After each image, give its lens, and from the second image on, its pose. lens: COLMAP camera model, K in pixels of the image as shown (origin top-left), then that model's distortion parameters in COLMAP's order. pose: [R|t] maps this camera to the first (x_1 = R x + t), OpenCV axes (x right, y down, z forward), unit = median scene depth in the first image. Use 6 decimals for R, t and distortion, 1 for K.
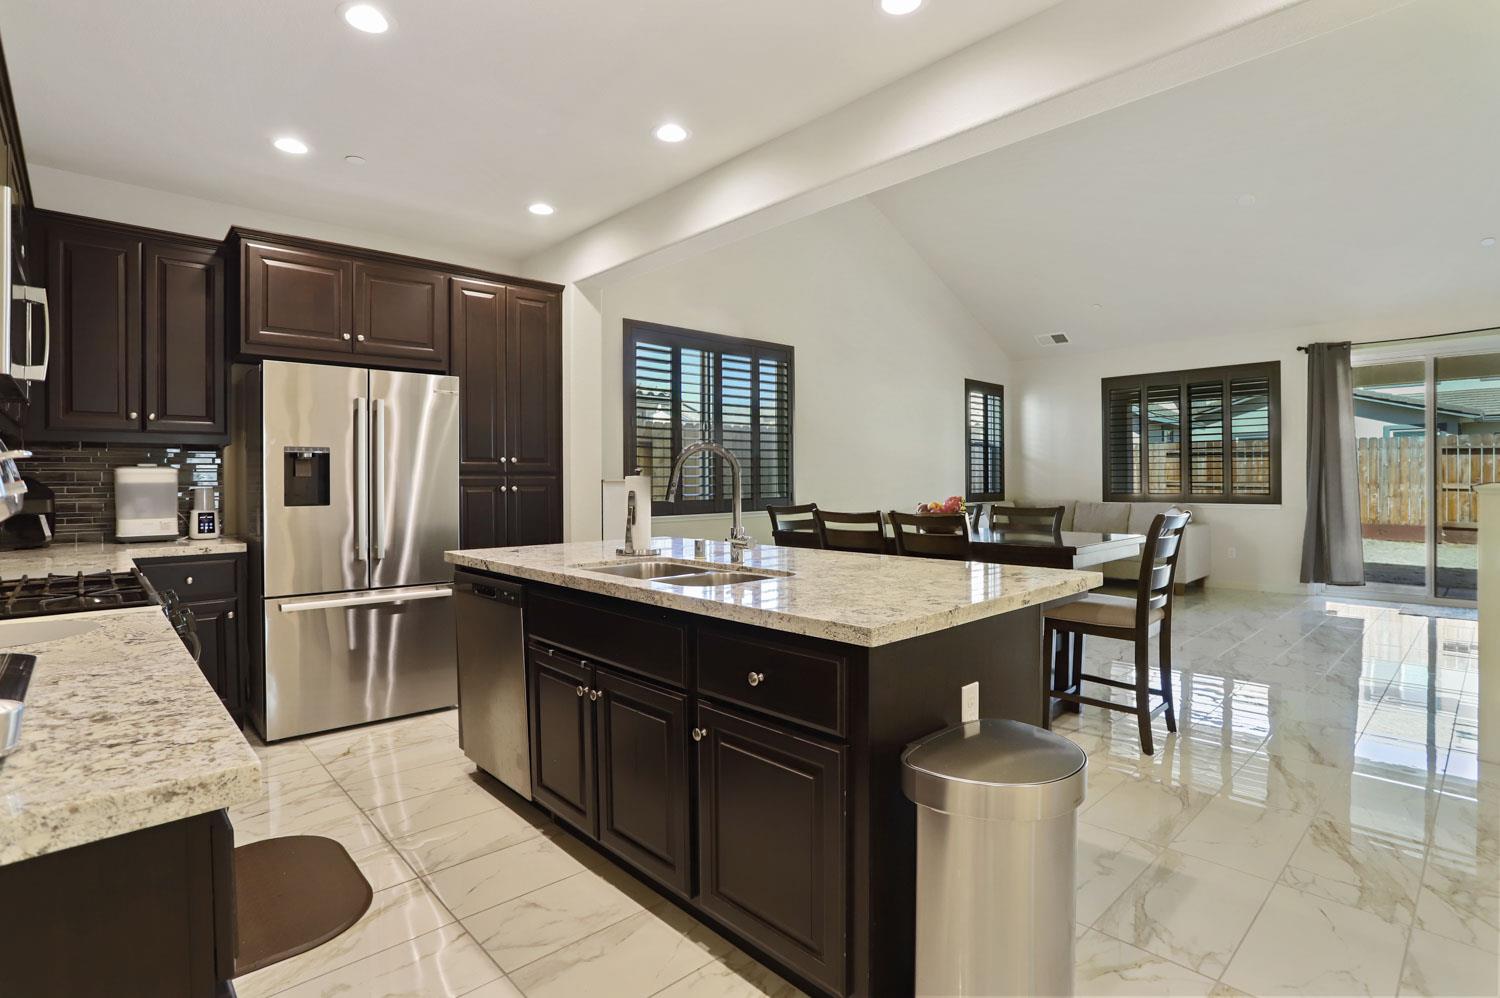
lens RADIAL K [[725.4, 0, 755.3], [0, 725.4, 485.9], [0, 0, 1]] dist [-0.069842, 0.033002]
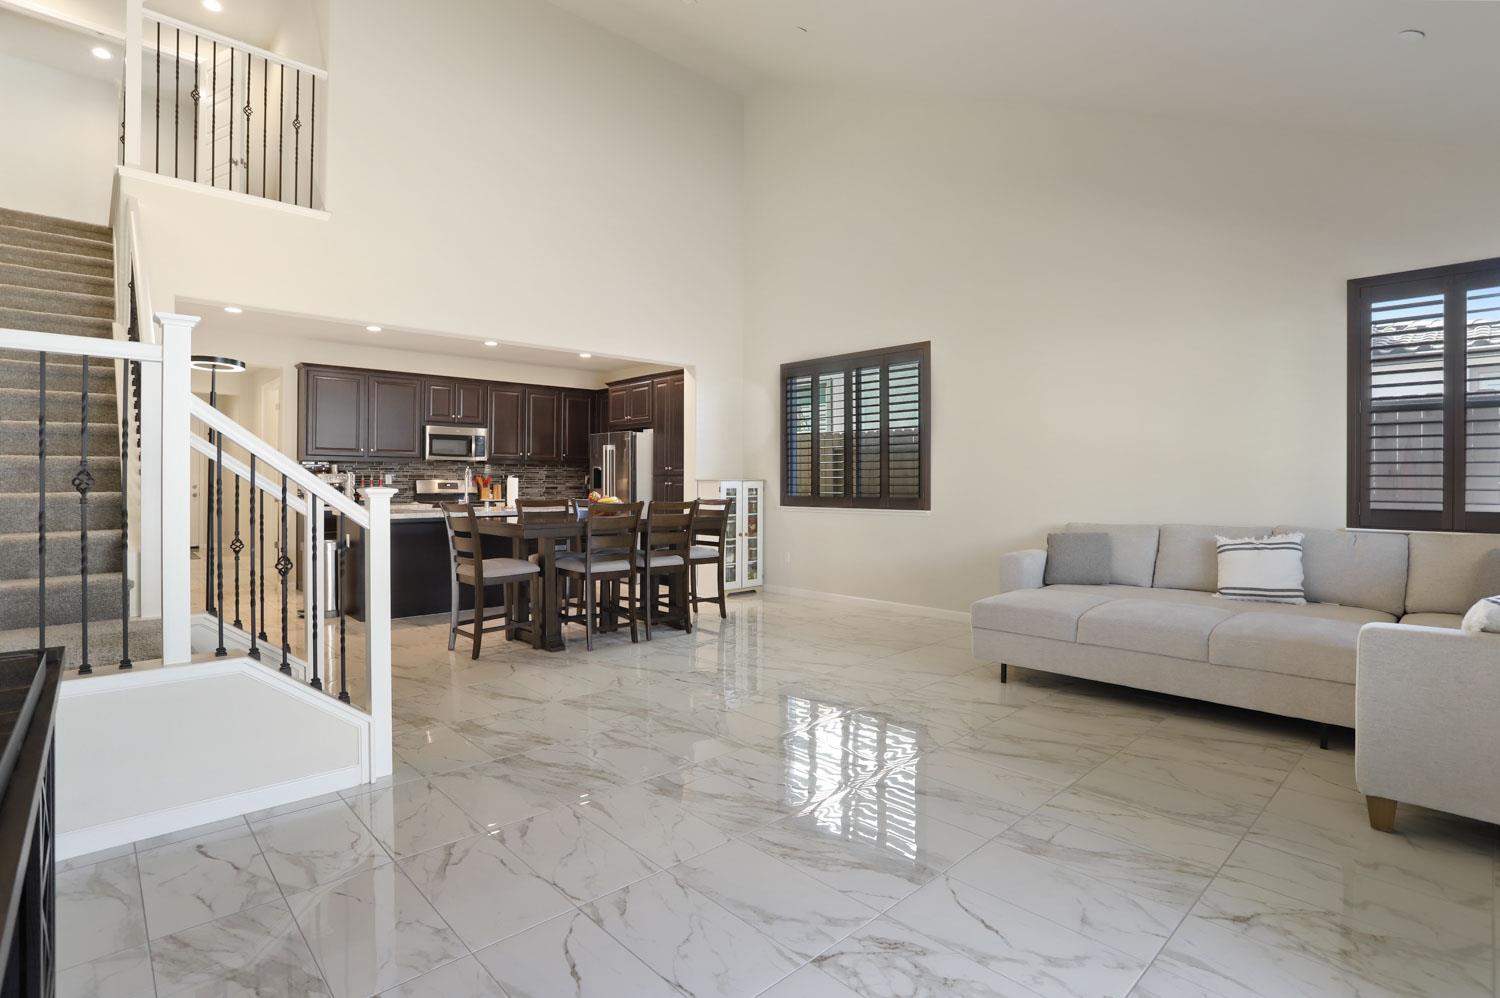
lens RADIAL K [[725.4, 0, 755.3], [0, 725.4, 485.9], [0, 0, 1]] dist [-0.069842, 0.033002]
pose [[0.008887, 0.014683, -0.999853, 1.066038], [-0.006183, 0.999874, 0.014628, -0.015284], [0.999941, 0.006053, 0.008977, 0.805093]]
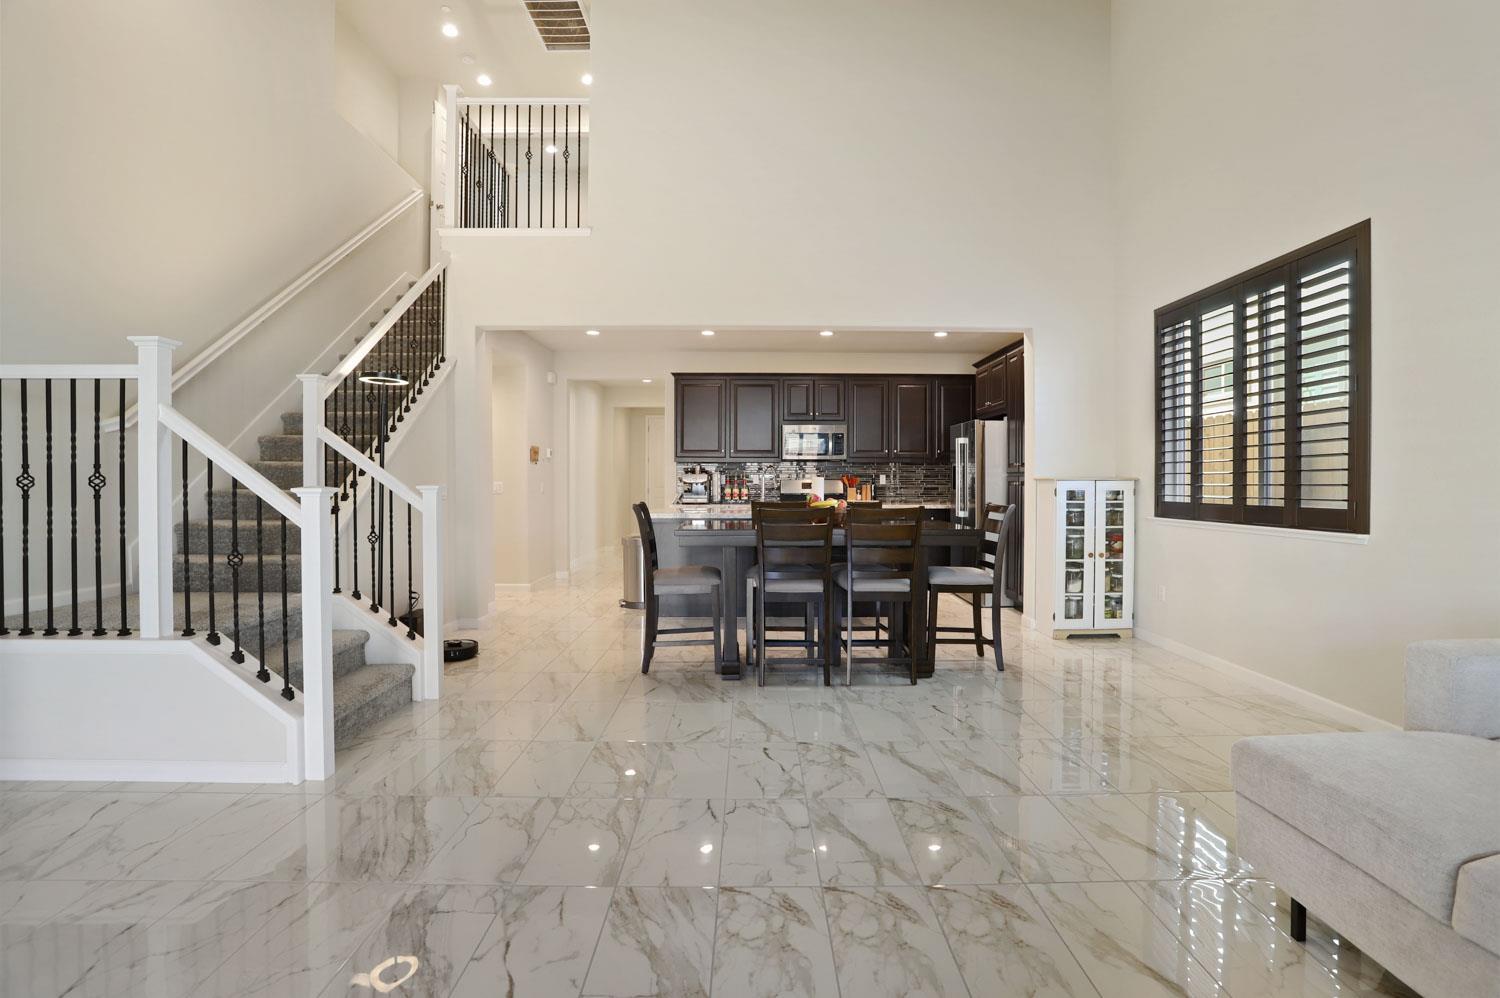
lens RADIAL K [[725.4, 0, 755.3], [0, 725.4, 485.9], [0, 0, 1]] dist [-0.069842, 0.033002]
pose [[-0.676269, 0.015541, -0.736491, 0.758137], [0.003464, 0.999833, 0.017917, -0.015633], [0.736647, 0.009566, -0.676210, 1.074415]]
